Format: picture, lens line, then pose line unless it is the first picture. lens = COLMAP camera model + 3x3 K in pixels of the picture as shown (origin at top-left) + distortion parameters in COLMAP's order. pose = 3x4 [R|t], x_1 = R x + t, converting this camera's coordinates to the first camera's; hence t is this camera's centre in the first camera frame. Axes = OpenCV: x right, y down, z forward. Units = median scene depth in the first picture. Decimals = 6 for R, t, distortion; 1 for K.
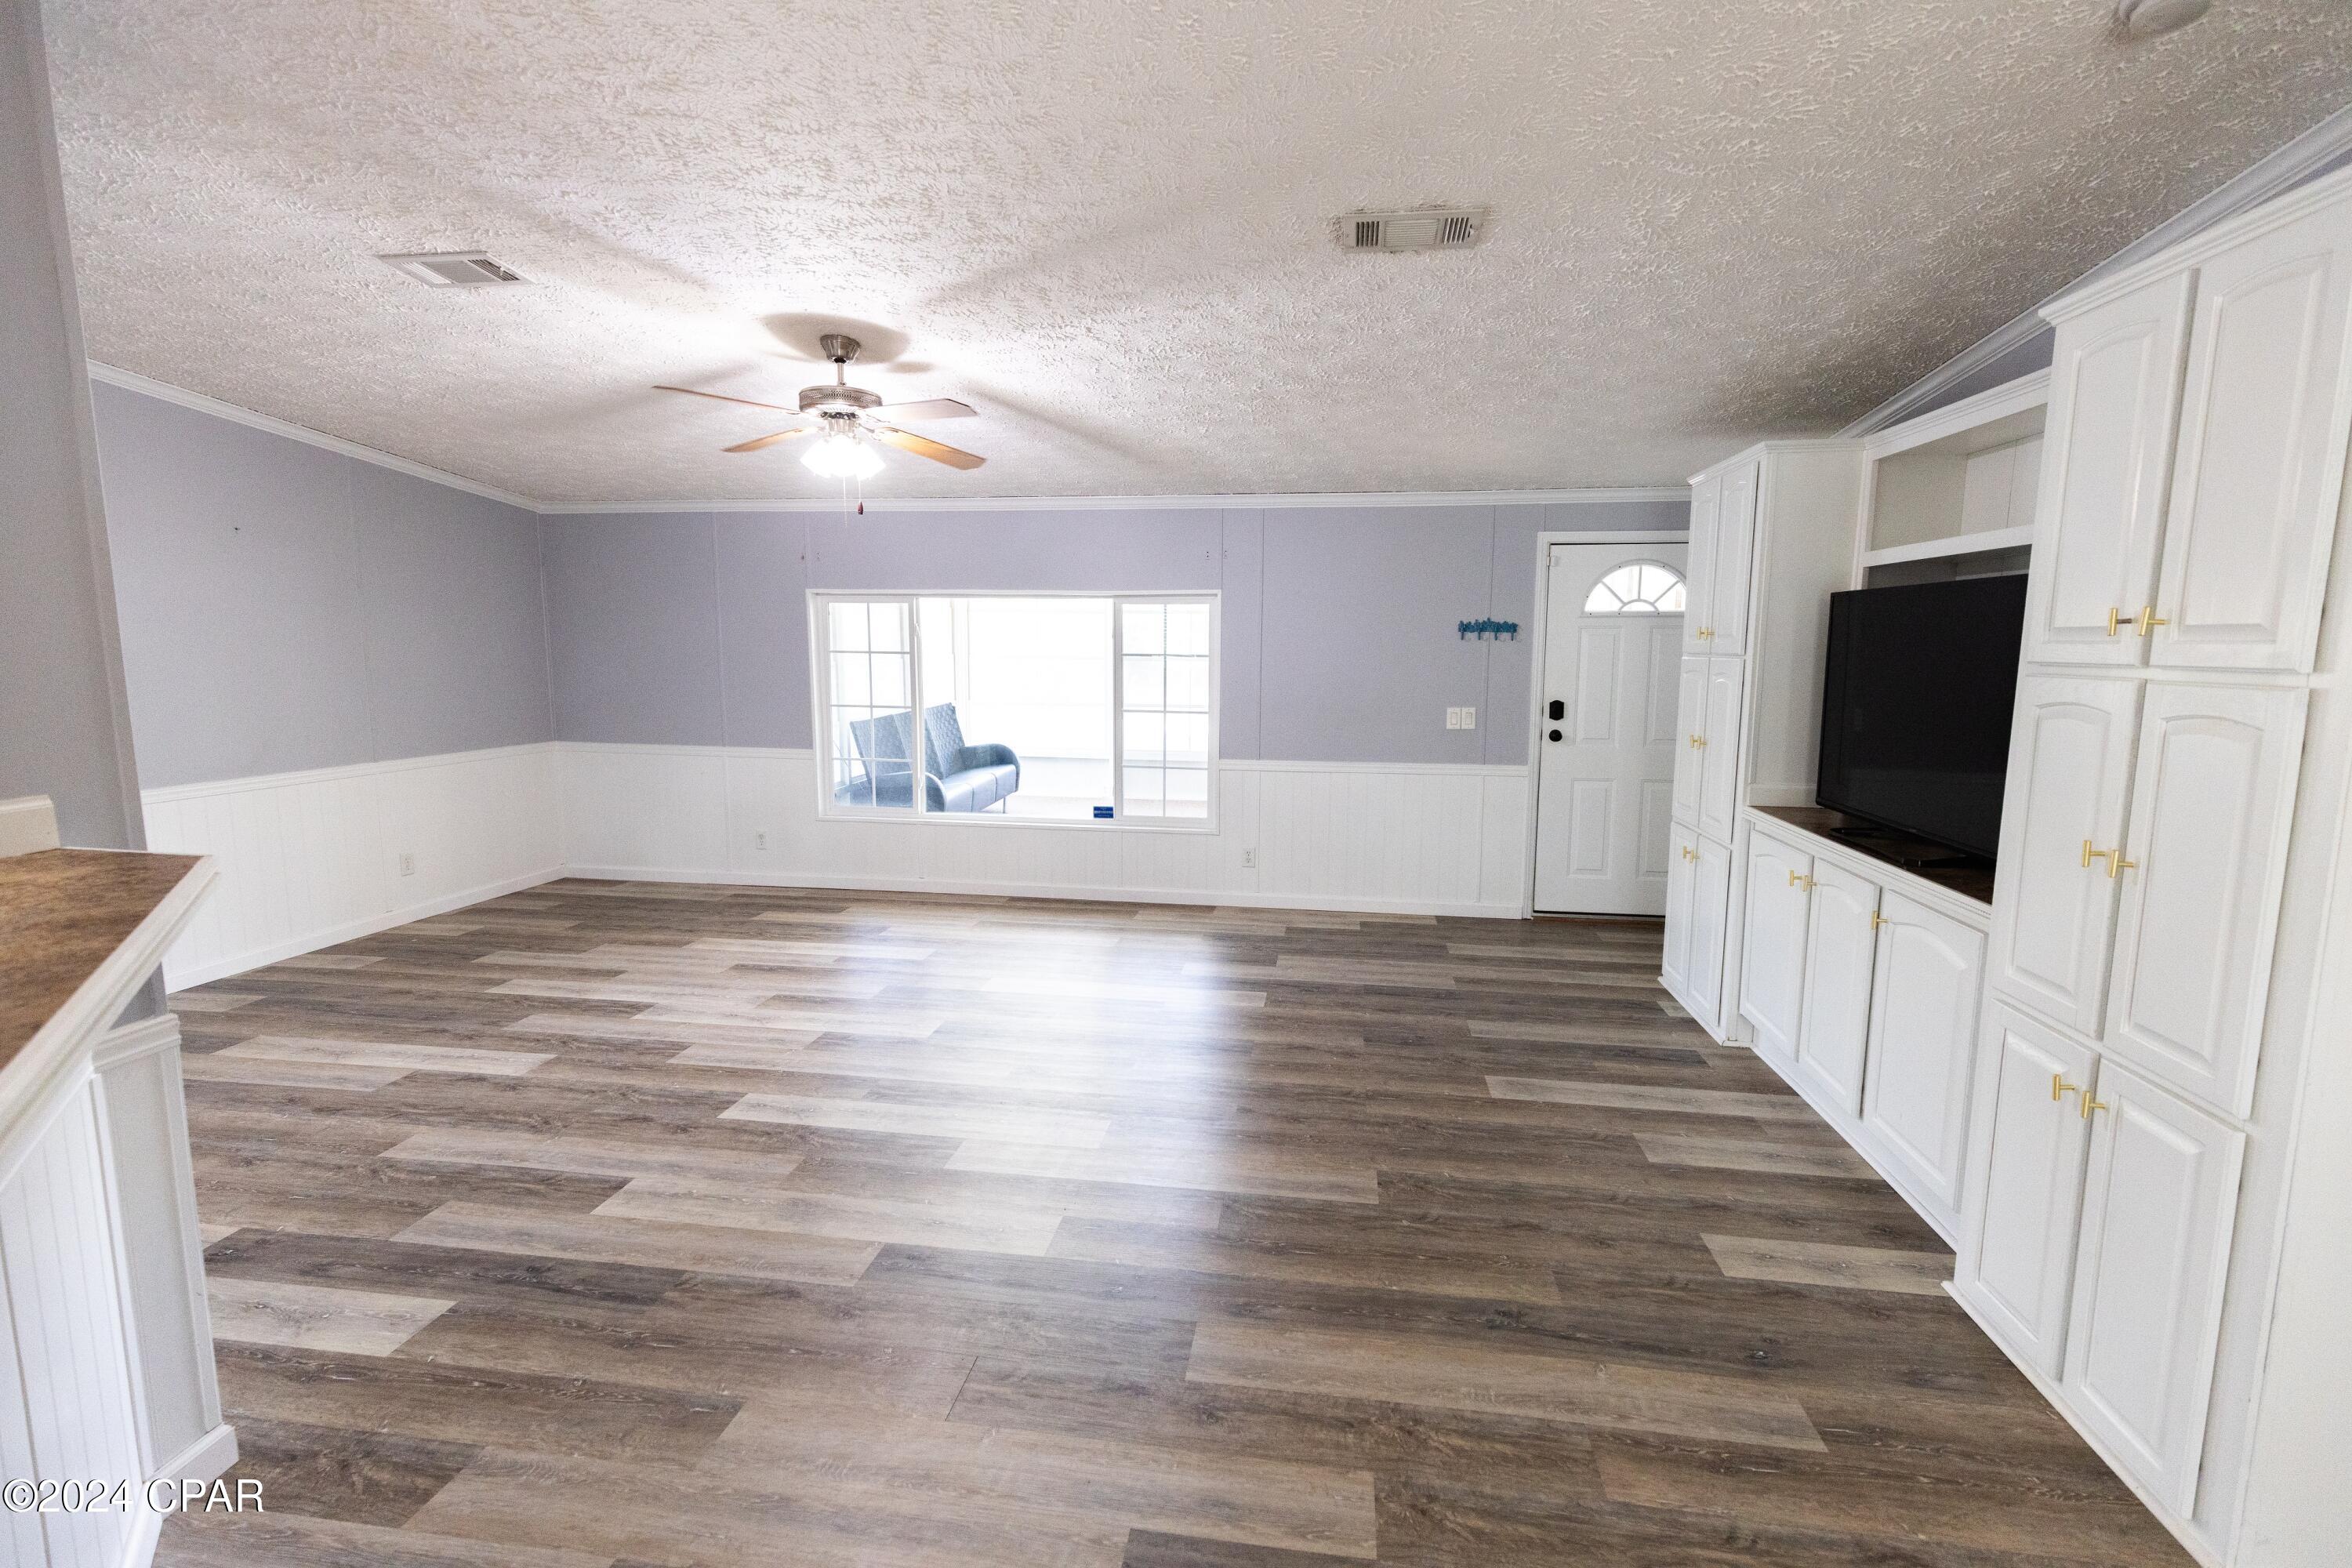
lens RADIAL K [[1051.5, 0, 1191.8], [0, 1051.5, 781.9], [0, 0, 1]] dist [0.006823, -0.001504]
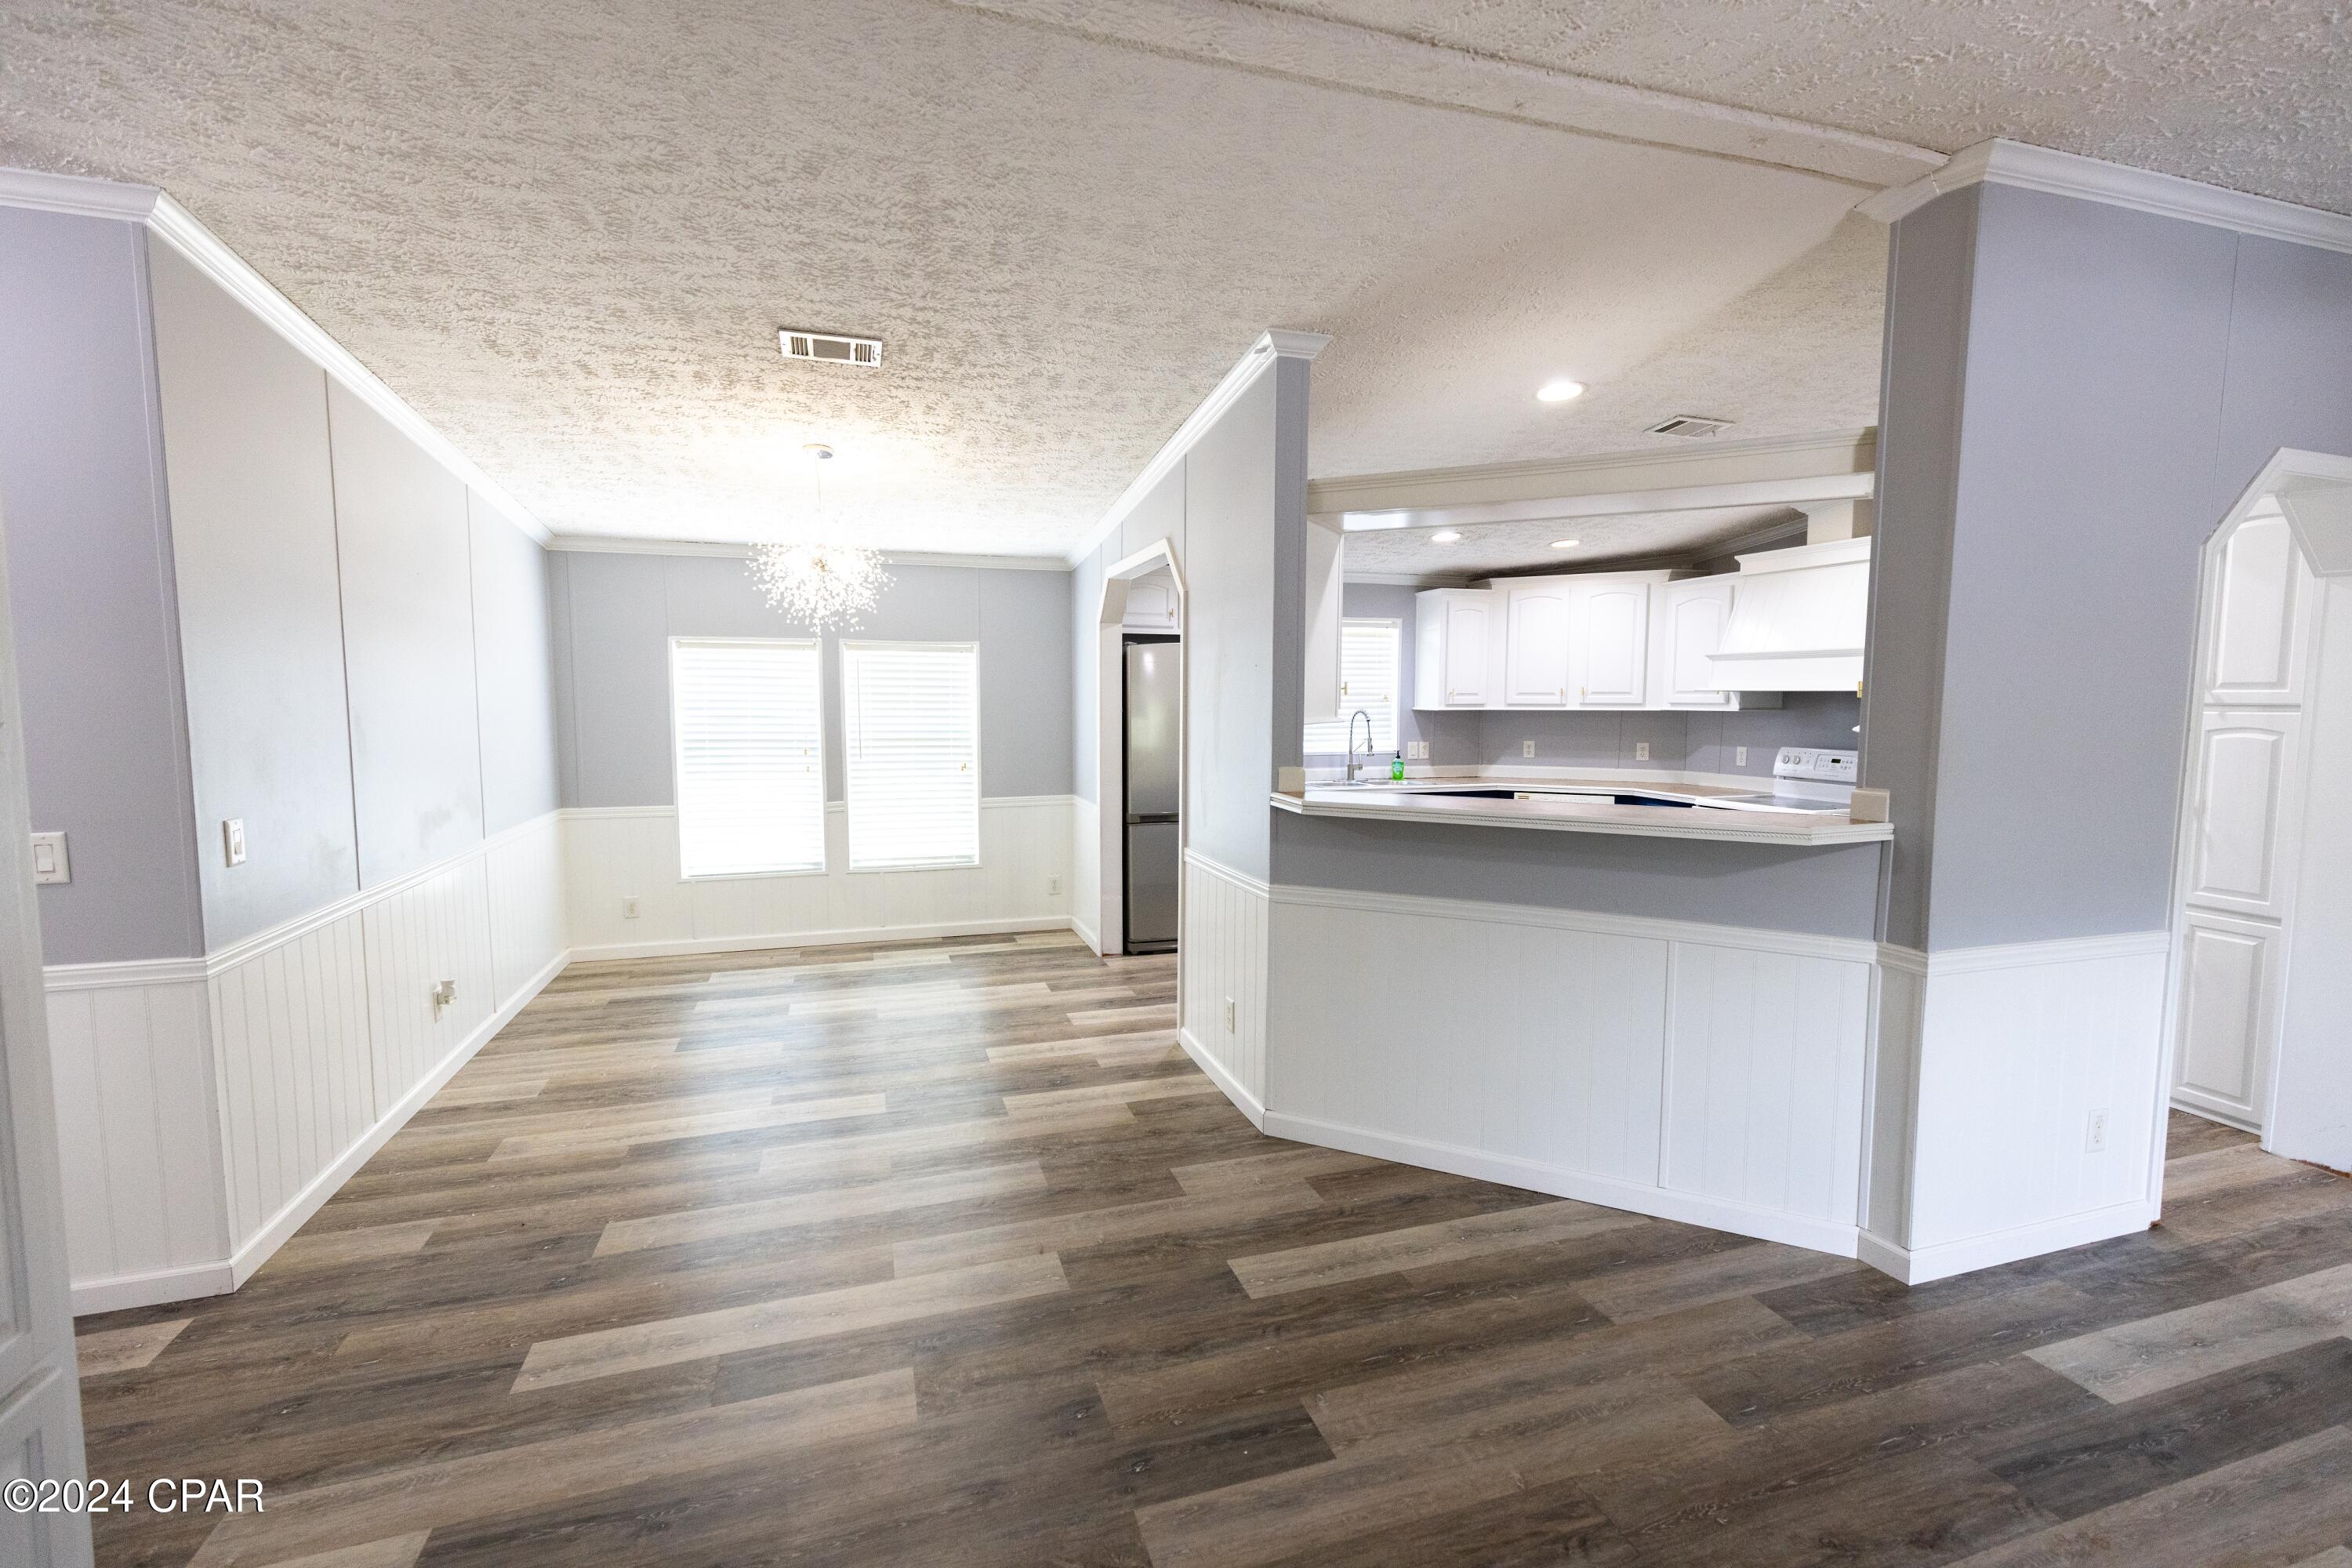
lens RADIAL K [[1051.5, 0, 1198.7], [0, 1051.5, 780.6], [0, 0, 1]] dist [0.006823, -0.001504]
pose [[-0.895255, 0.031053, -0.444471, 0.240522], [-0.067574, 0.976566, 0.204336, -0.102549], [0.440401, 0.212968, -0.872177, 0.755257]]
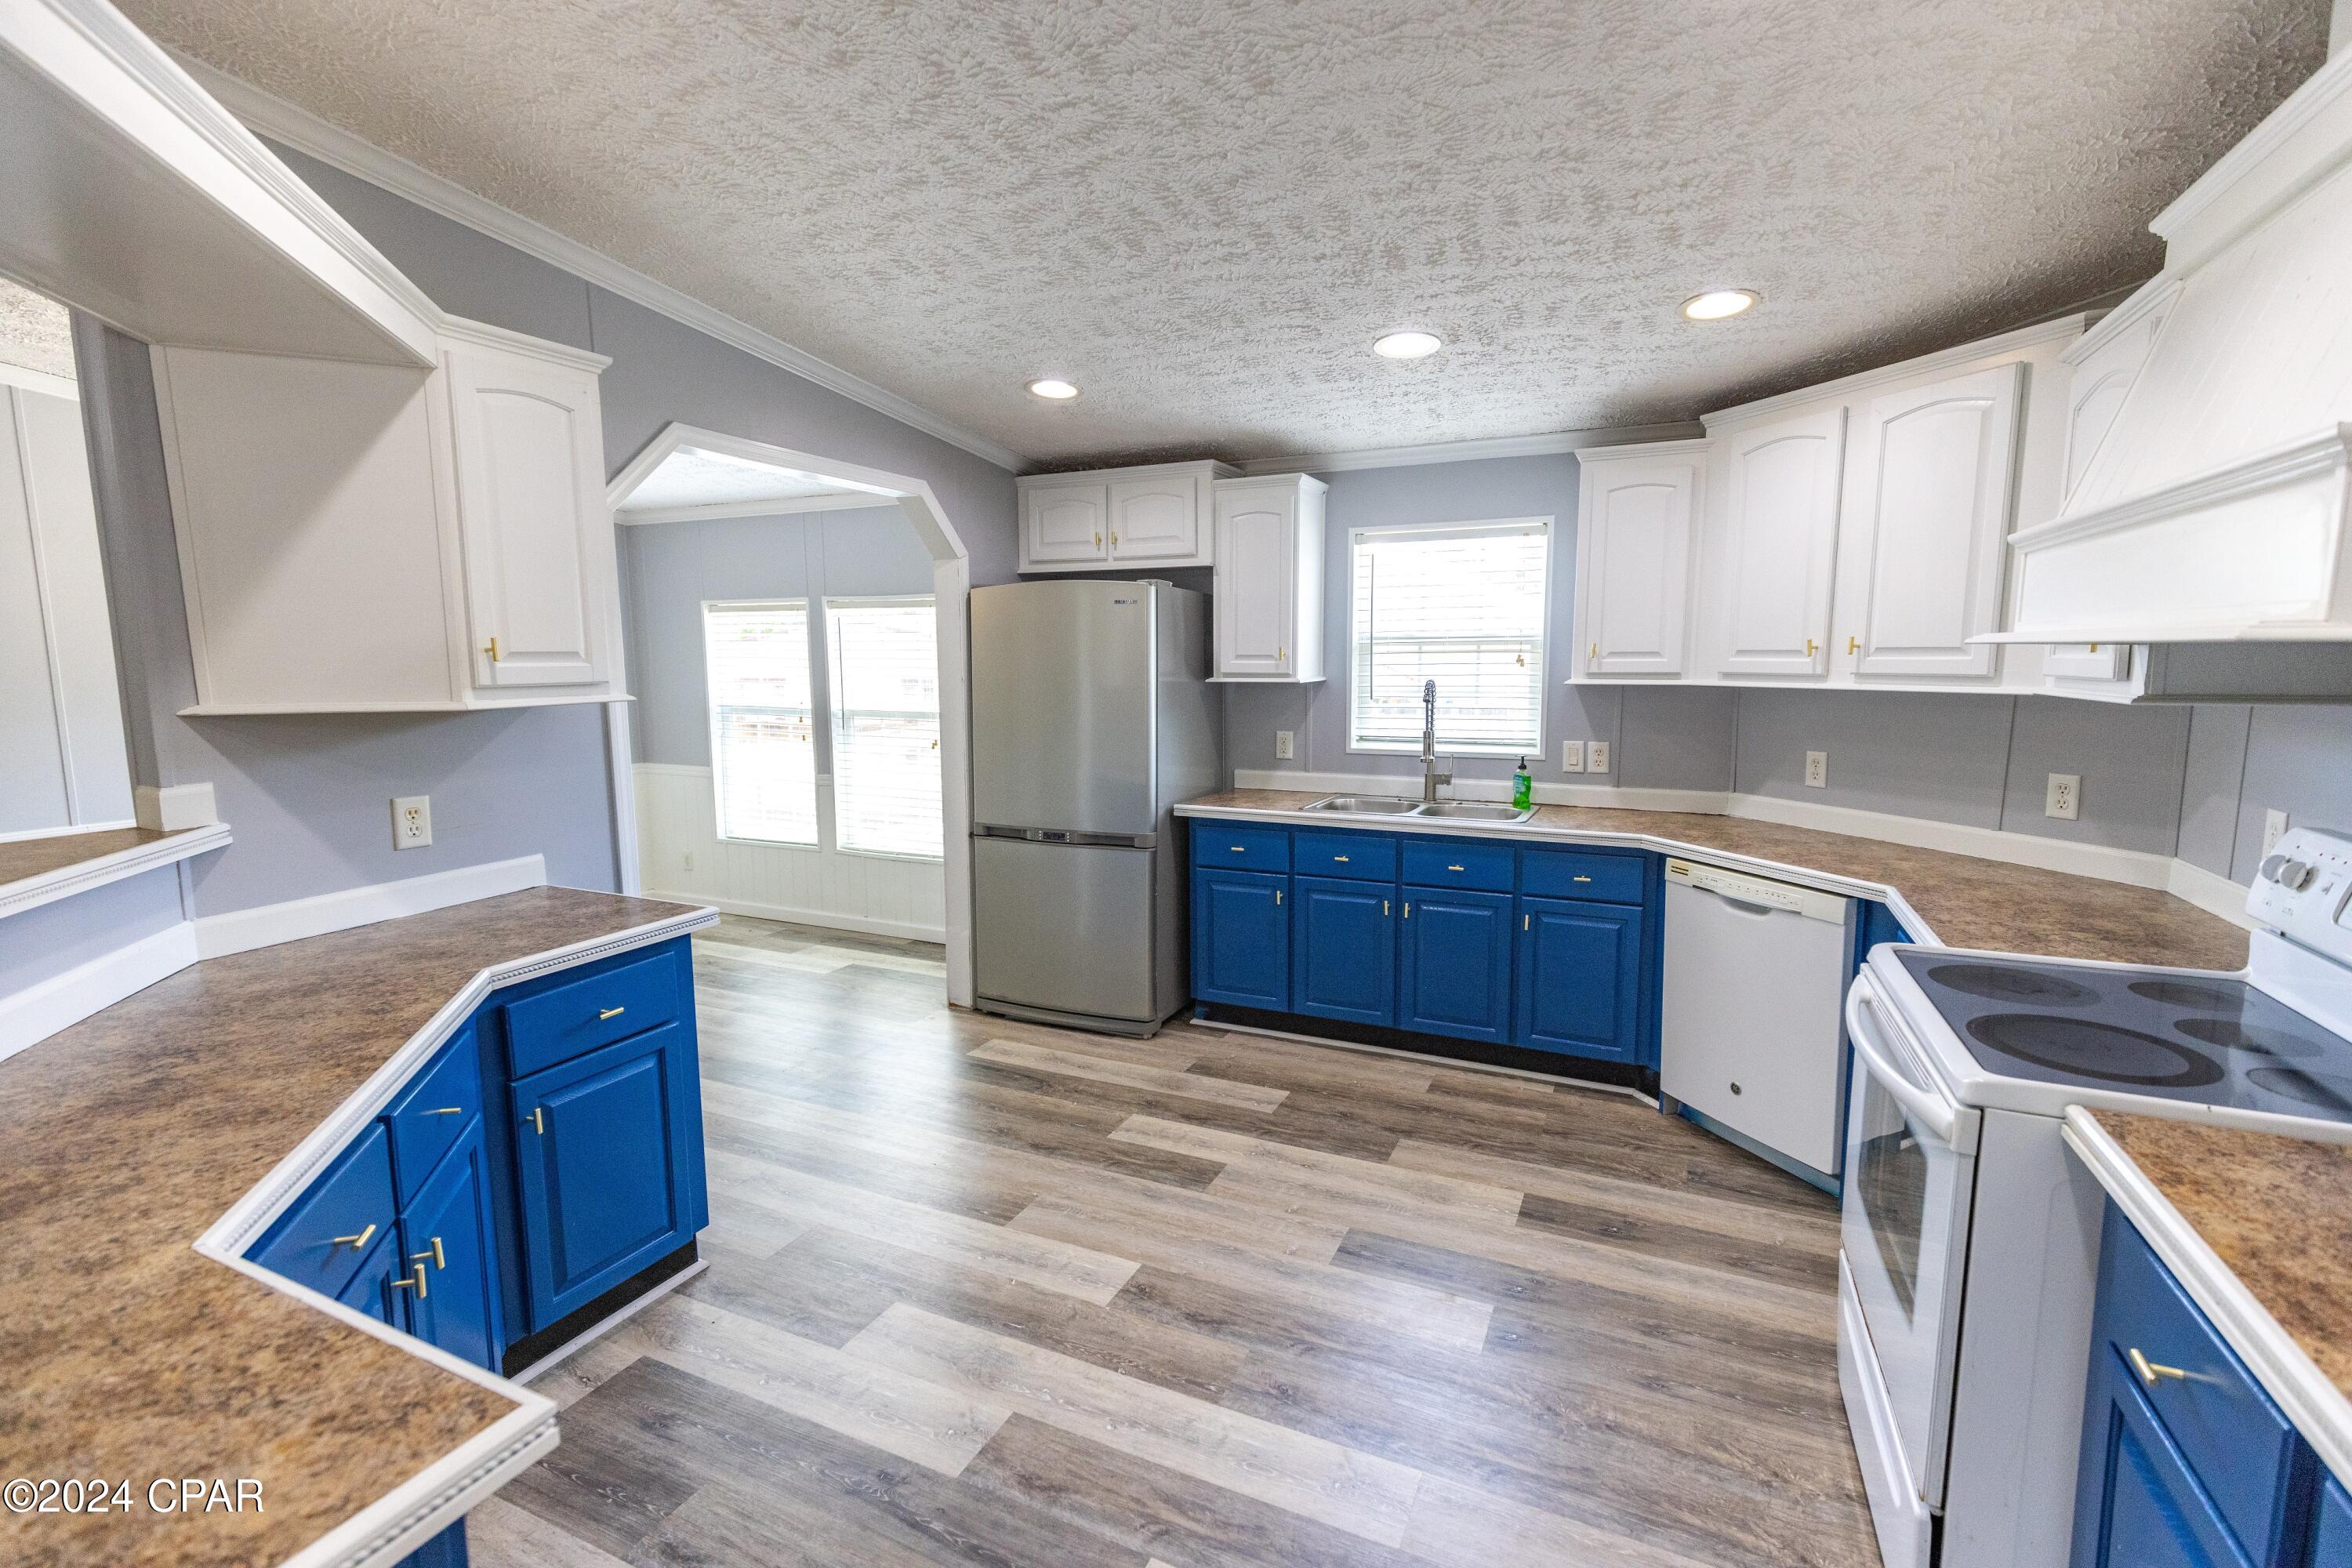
lens RADIAL K [[1051.5, 0, 1185.8], [0, 1051.5, 772.9], [0, 0, 1]] dist [0.006823, -0.001504]
pose [[-0.957968, -0.032555, 0.285021, -0.782347], [0.040341, 0.968380, 0.246197, -0.055473], [-0.284024, 0.247347, -0.926364, 0.378169]]
